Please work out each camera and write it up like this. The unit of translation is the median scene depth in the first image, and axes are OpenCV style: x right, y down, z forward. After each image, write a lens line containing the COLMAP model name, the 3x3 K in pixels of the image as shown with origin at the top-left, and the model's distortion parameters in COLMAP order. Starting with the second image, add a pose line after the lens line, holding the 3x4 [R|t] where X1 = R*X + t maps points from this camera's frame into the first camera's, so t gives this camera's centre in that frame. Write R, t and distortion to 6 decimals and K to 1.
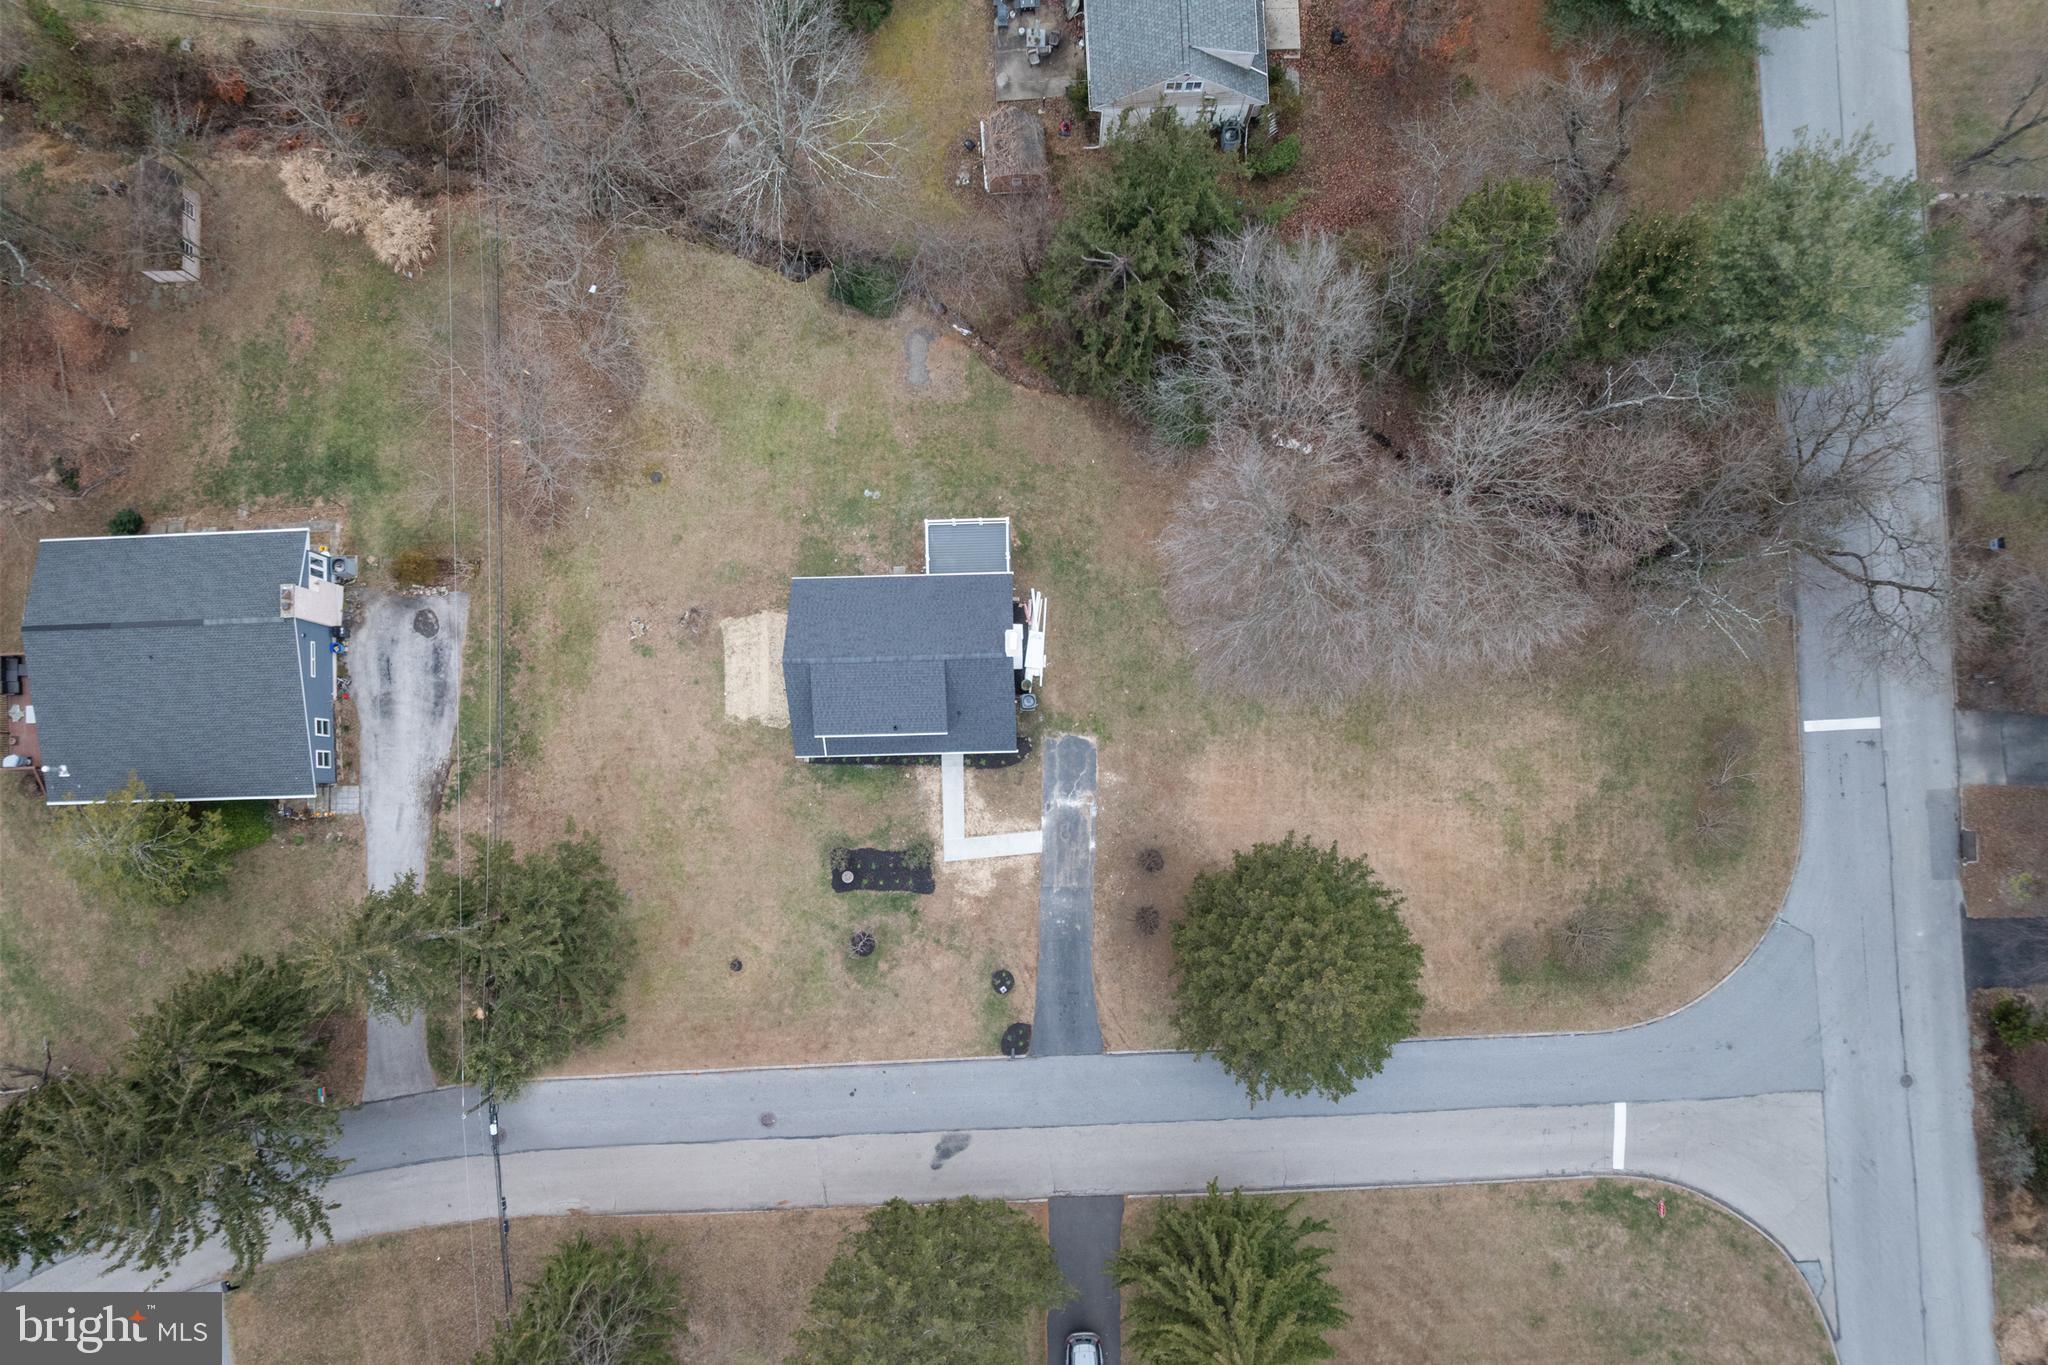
lens RADIAL K [[1439.0, 0, 1024.0], [0, 1439.0, 682.5], [0, 0, 1]] dist [-0.007561, -0.004159]
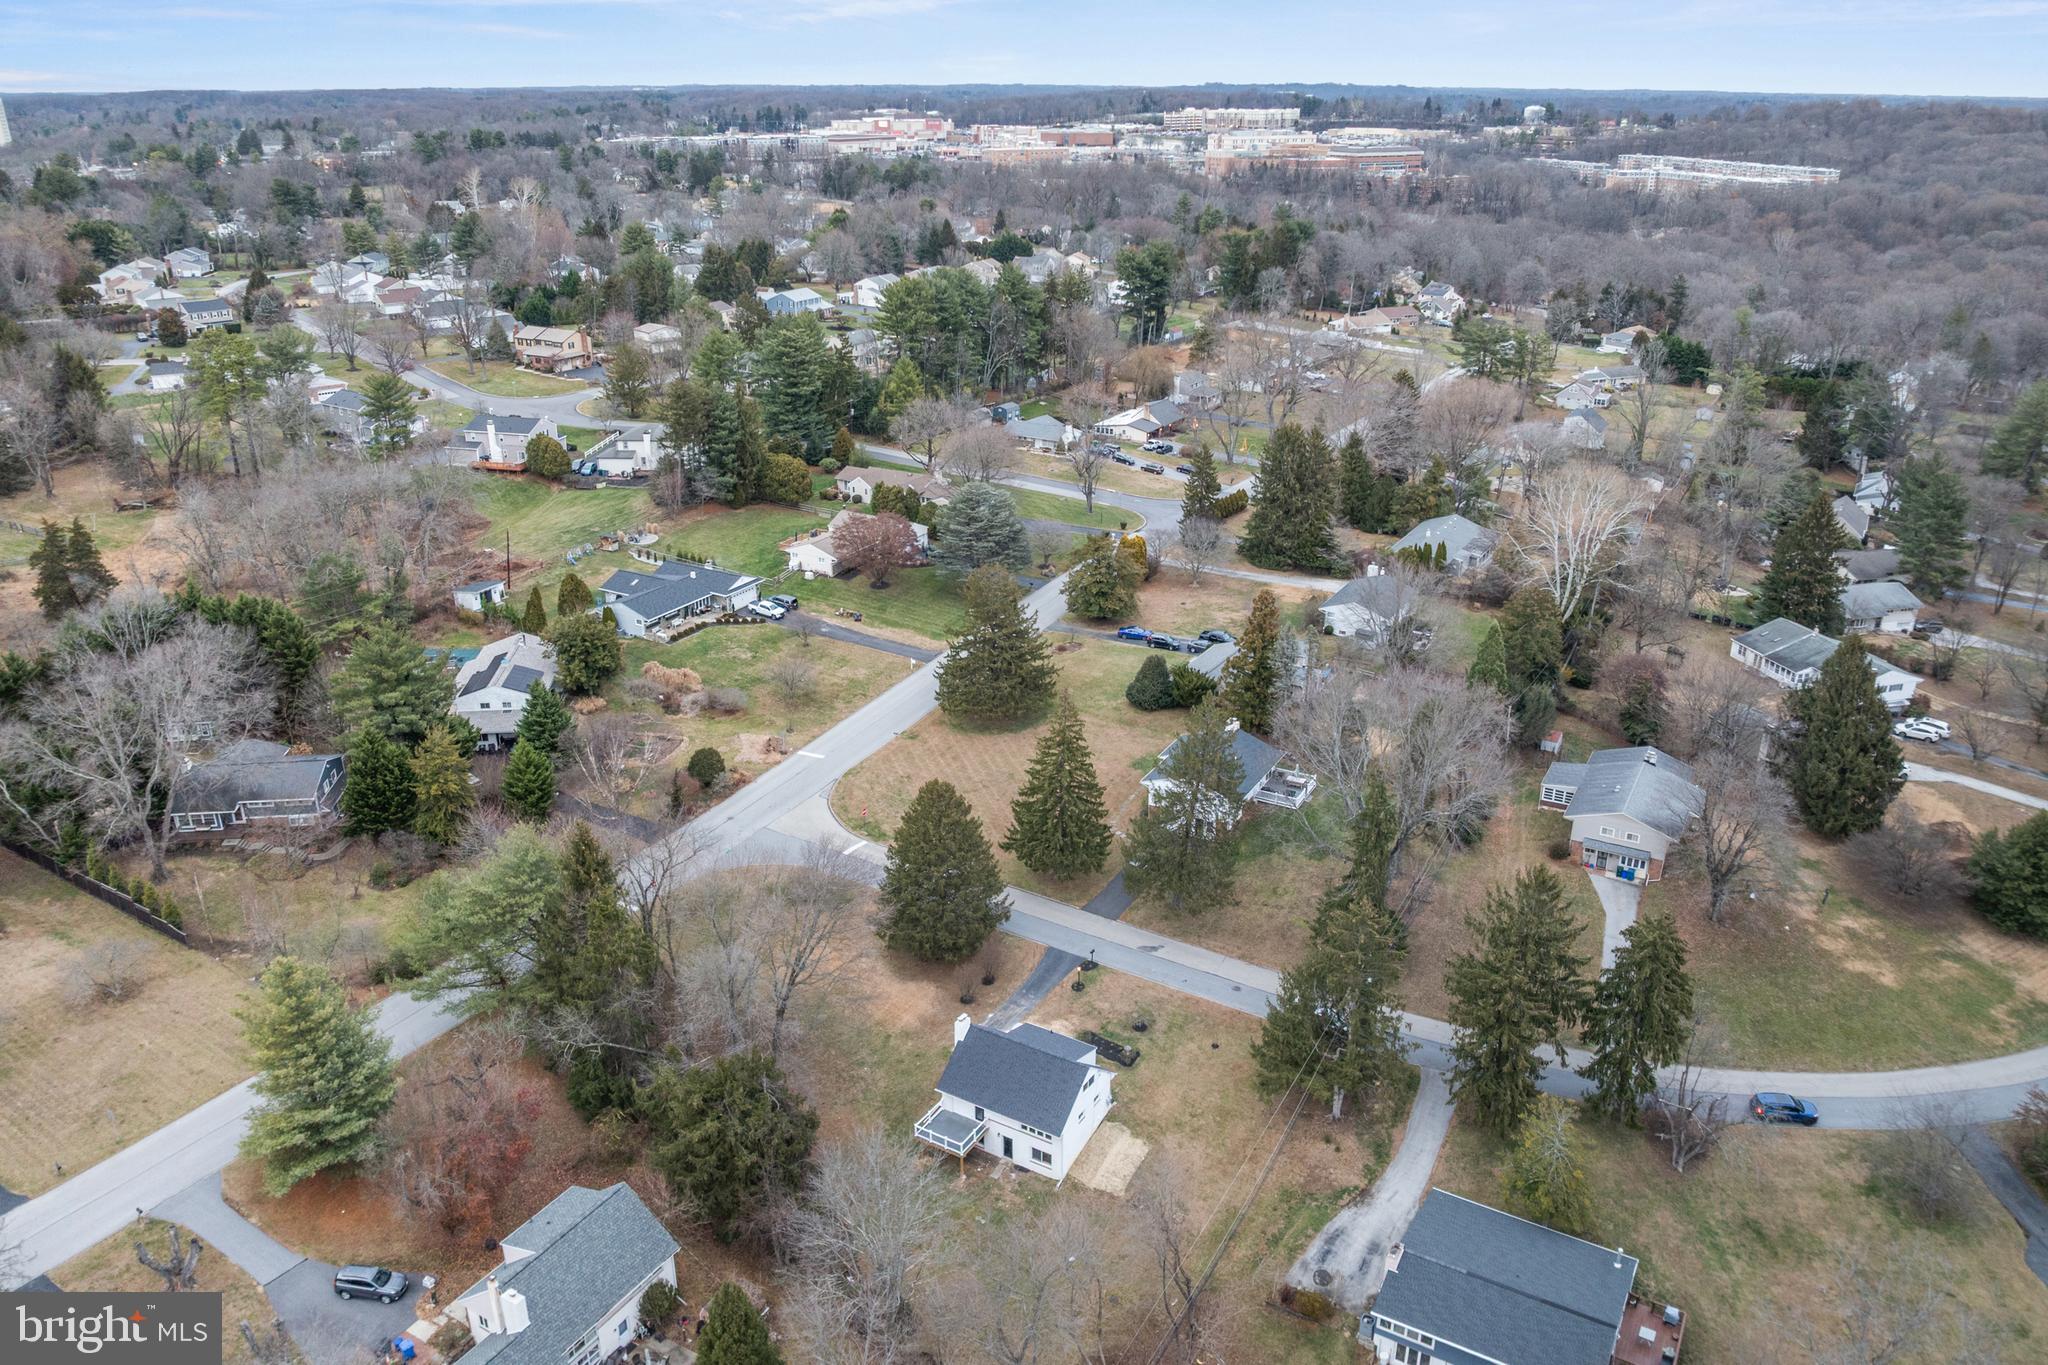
lens RADIAL K [[1439.0, 0, 1024.0], [0, 1439.0, 682.5], [0, 0, 1]] dist [-0.007561, -0.004159]
pose [[-0.837865, -0.195526, 0.509658, -0.747045], [0.545777, -0.282100, 0.789017, -1.059163], [-0.010499, 0.939249, 0.343075, 0.057268]]
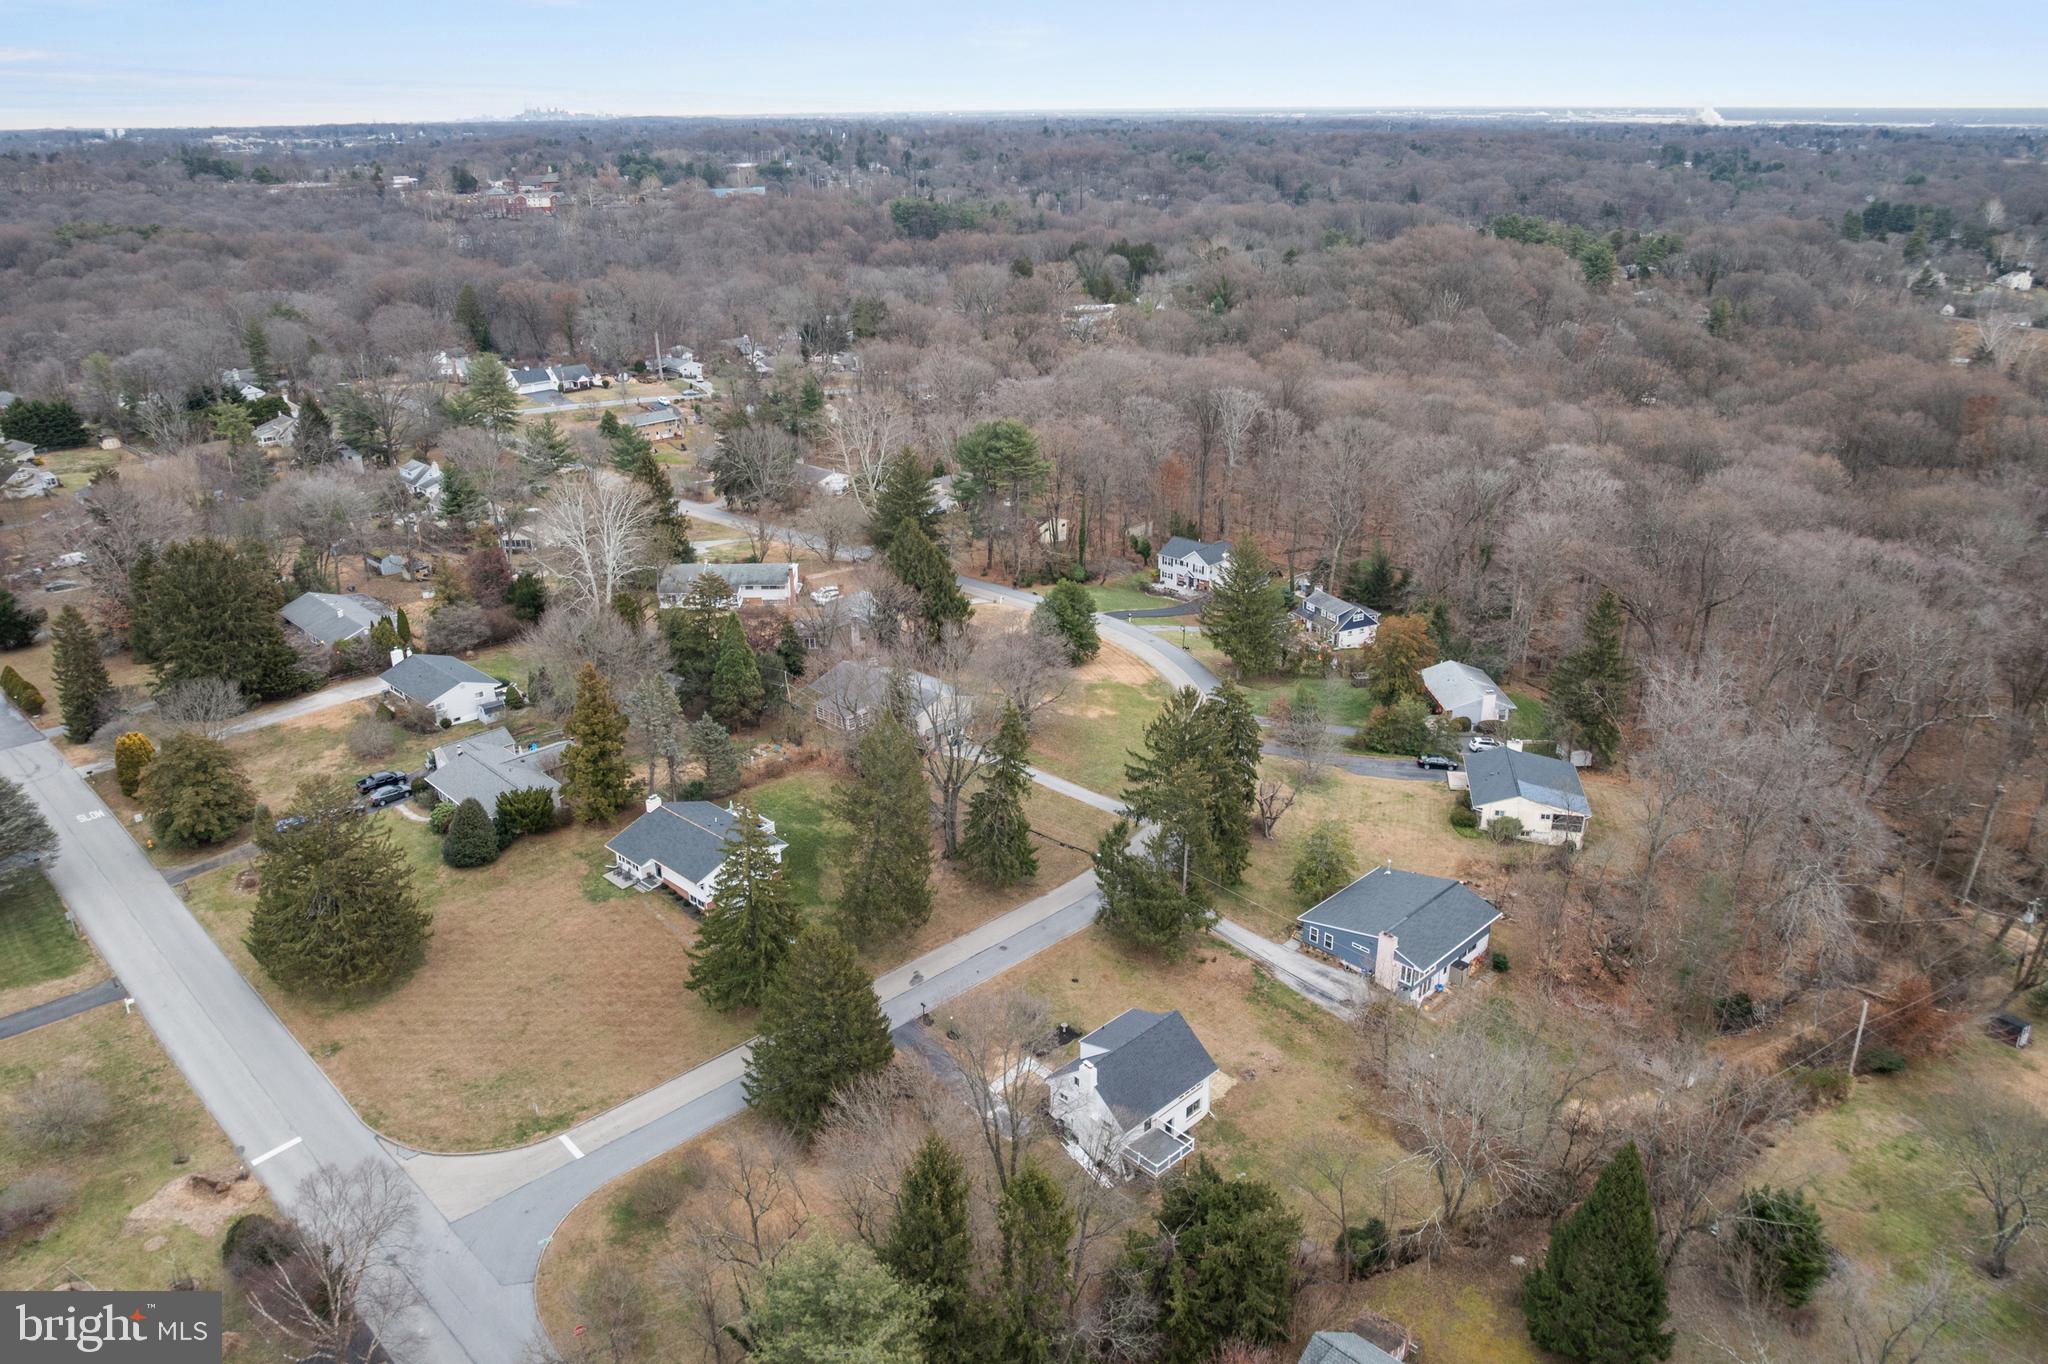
lens RADIAL K [[1439.0, 0, 1024.0], [0, 1439.0, 682.0], [0, 0, 1]] dist [-0.007561, -0.004159]
pose [[-0.735223, 0.248036, -0.630813, 0.853339], [-0.677741, -0.254335, 0.689914, -0.865198], [0.010686, 0.934768, 0.355097, 0.031566]]
